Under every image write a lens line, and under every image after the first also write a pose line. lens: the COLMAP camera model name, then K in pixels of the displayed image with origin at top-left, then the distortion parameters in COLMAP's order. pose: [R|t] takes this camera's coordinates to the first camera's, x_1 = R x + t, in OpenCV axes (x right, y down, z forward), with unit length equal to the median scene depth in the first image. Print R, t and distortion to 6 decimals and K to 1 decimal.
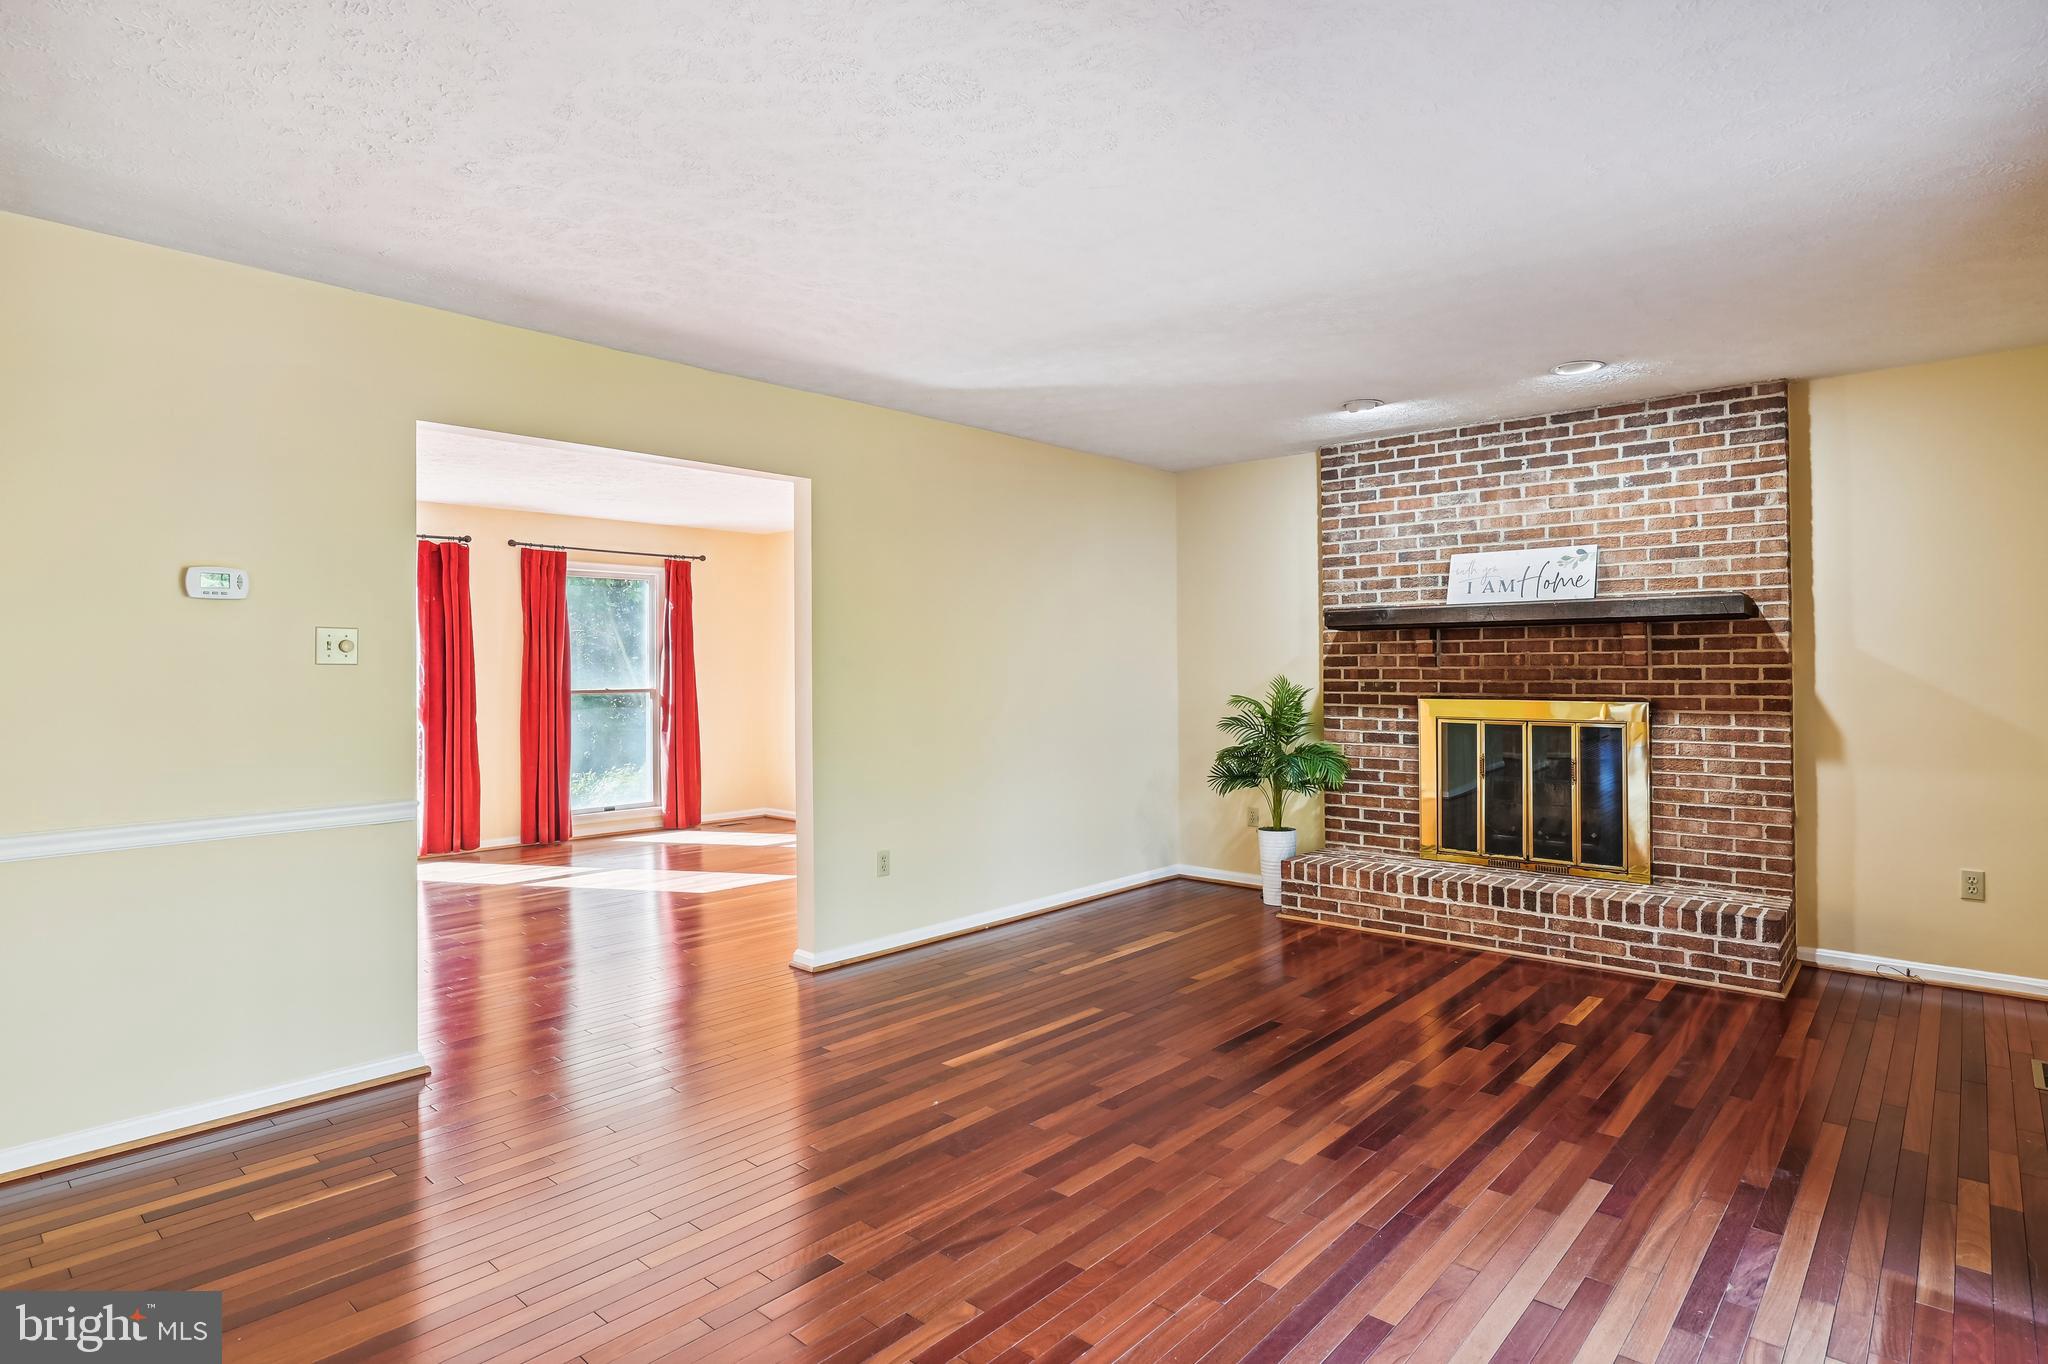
lens RADIAL K [[1069.0, 0, 1026.2], [0, 1069.0, 657.1], [0, 0, 1]] dist [-0.044410, 0.020590]
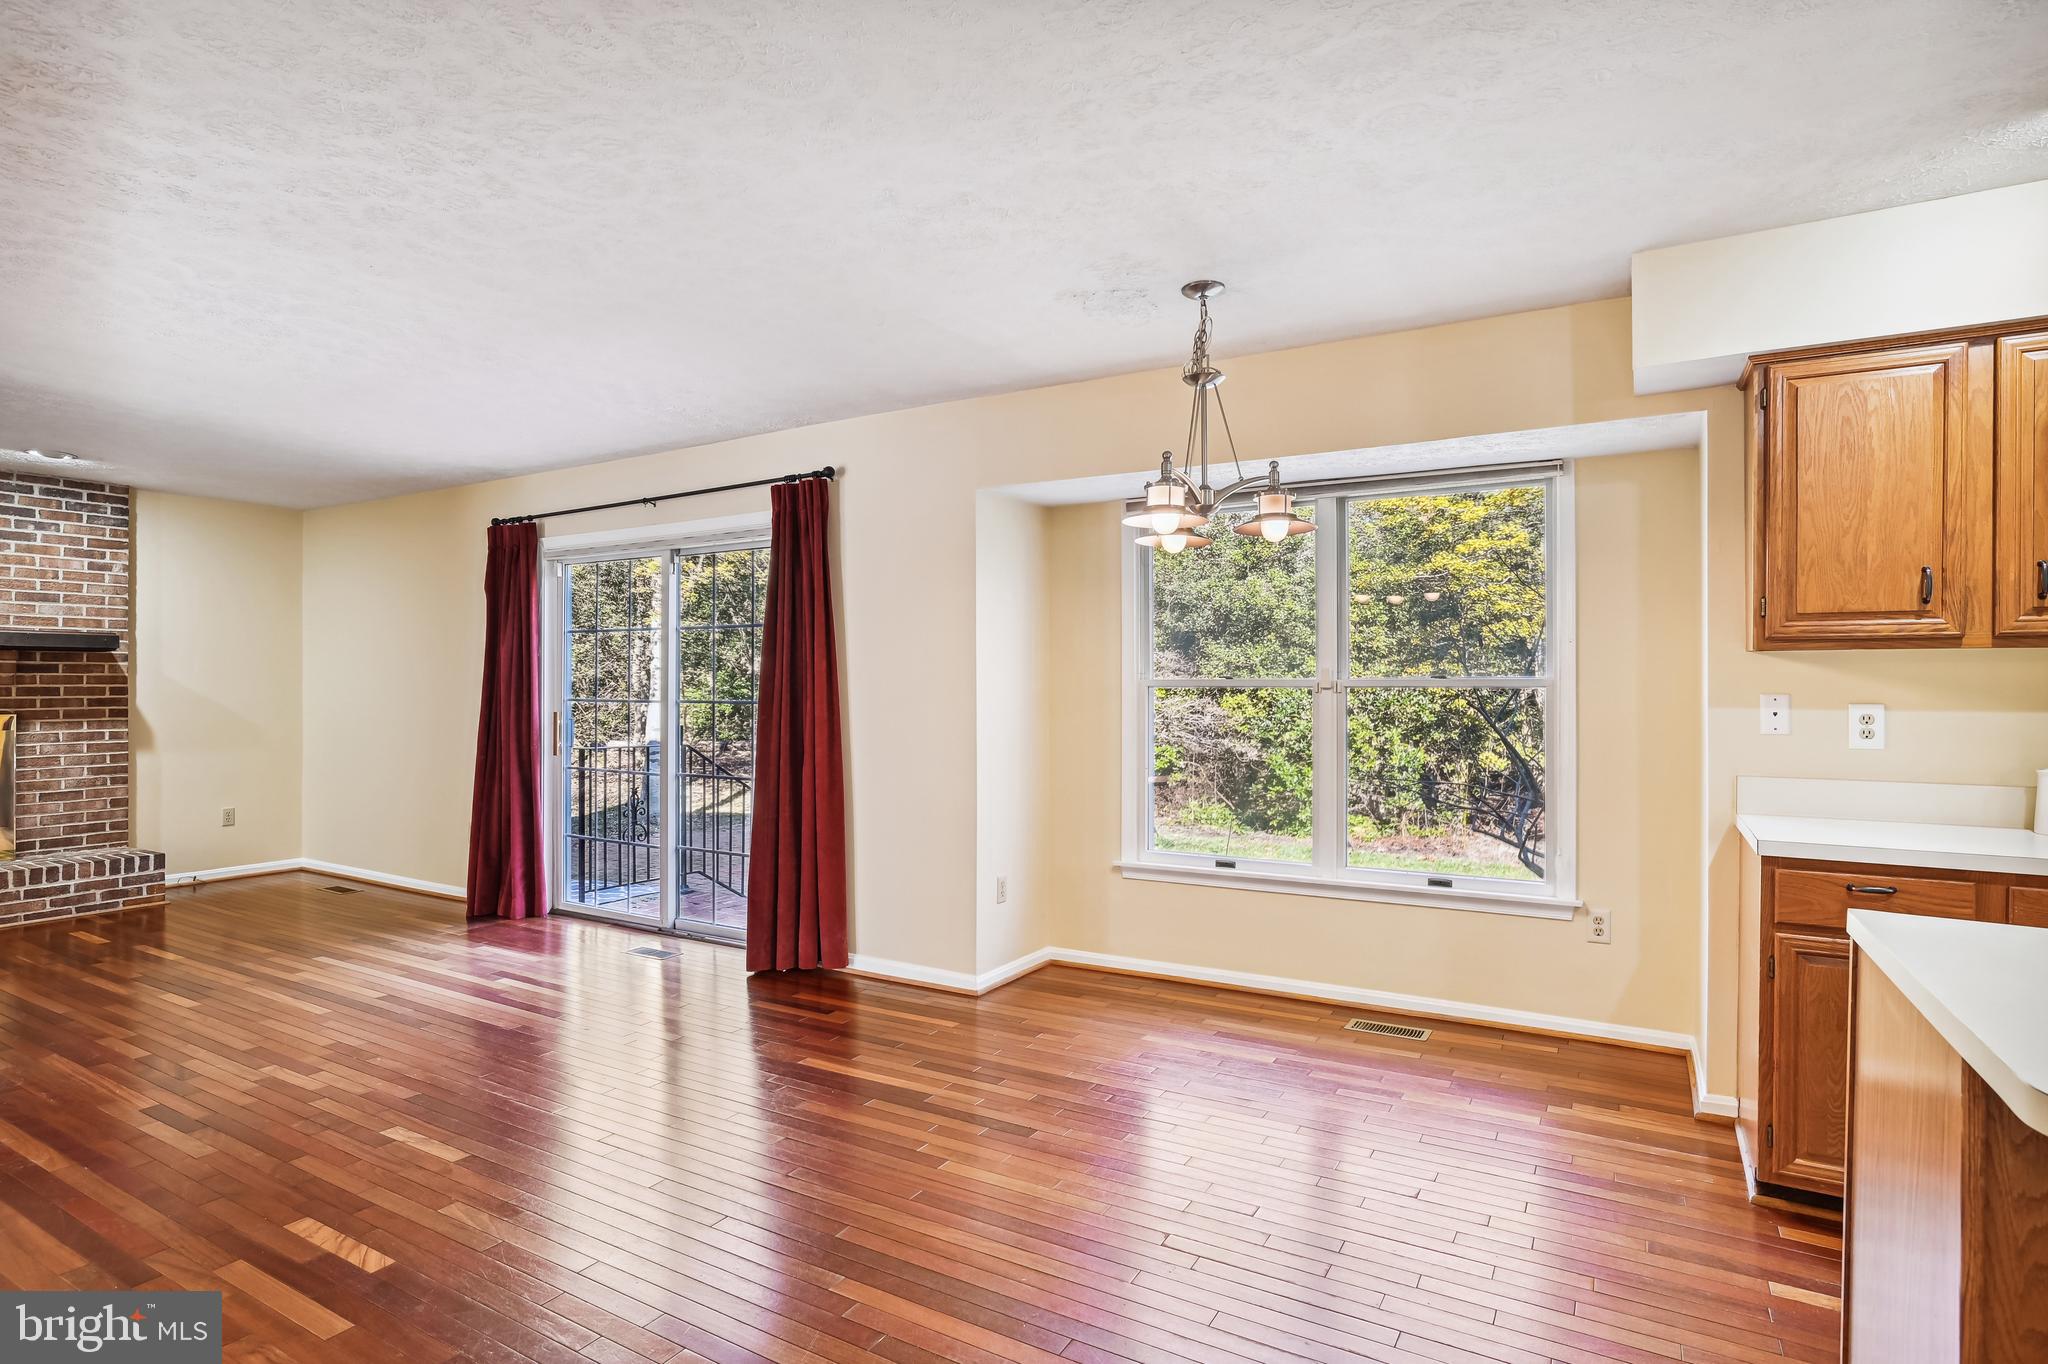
lens RADIAL K [[1063.1, 0, 1024.0], [0, 1063.1, 682.0], [0, 0, 1]] dist [-0.046262, 0.021856]
pose [[-0.194464, 0.006278, 0.980890, -0.858815], [-0.010531, 0.999909, -0.008487, 0.002373], [-0.980853, -0.011981, -0.194380, 0.065252]]
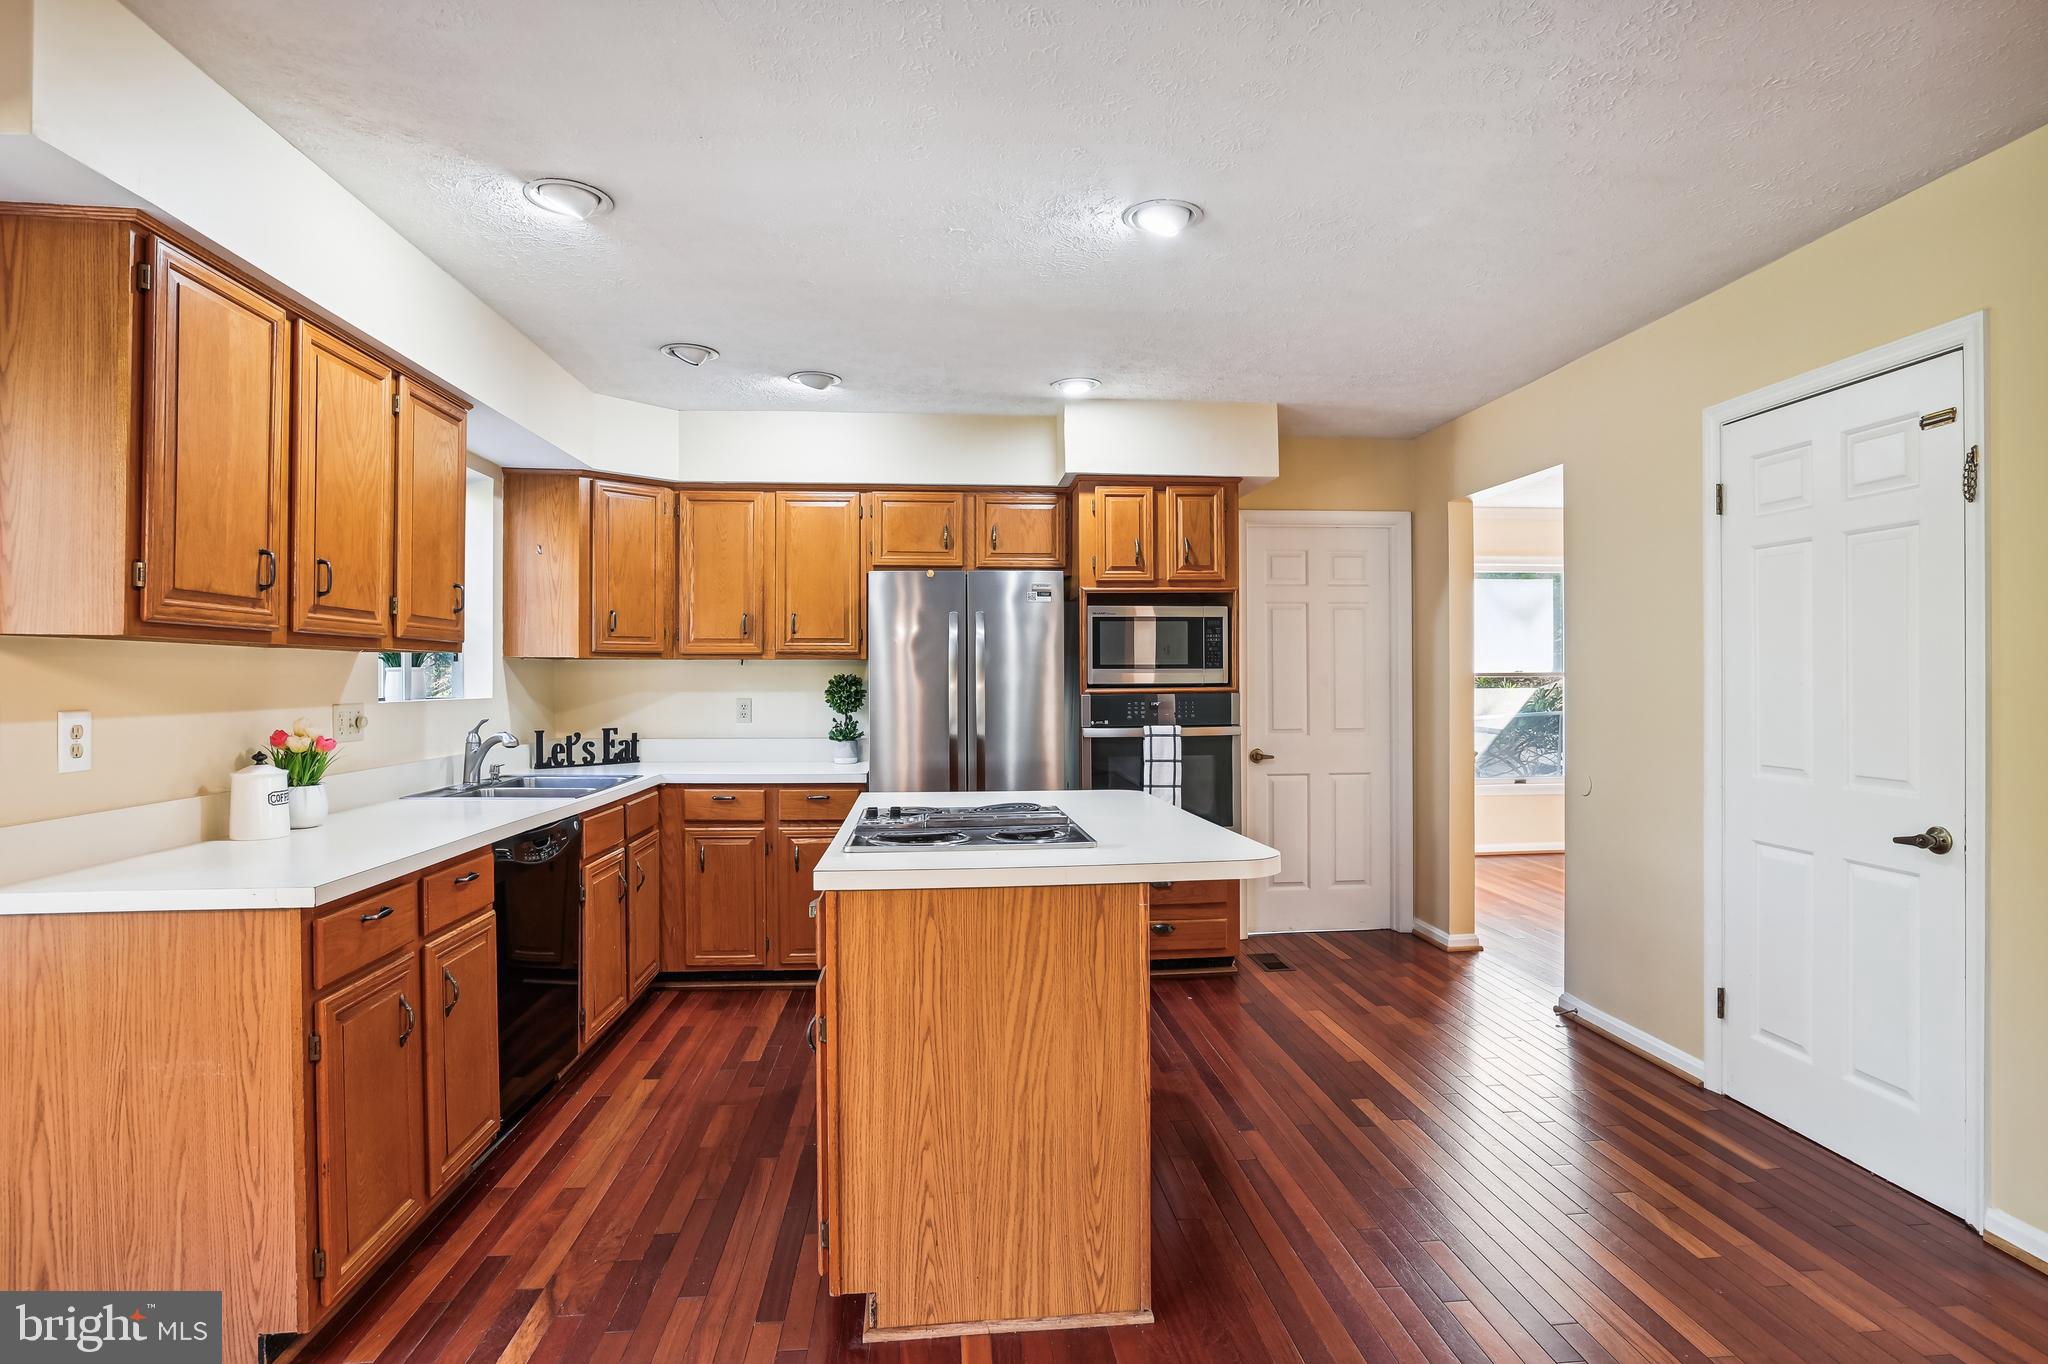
lens RADIAL K [[1063.1, 0, 1024.0], [0, 1063.1, 682.0], [0, 0, 1]] dist [-0.046262, 0.021856]
pose [[-0.690446, 0.013346, -0.723261, -0.303573], [0.017262, 0.999849, 0.001970, -0.001787], [0.723178, -0.011125, -0.690572, 0.077094]]
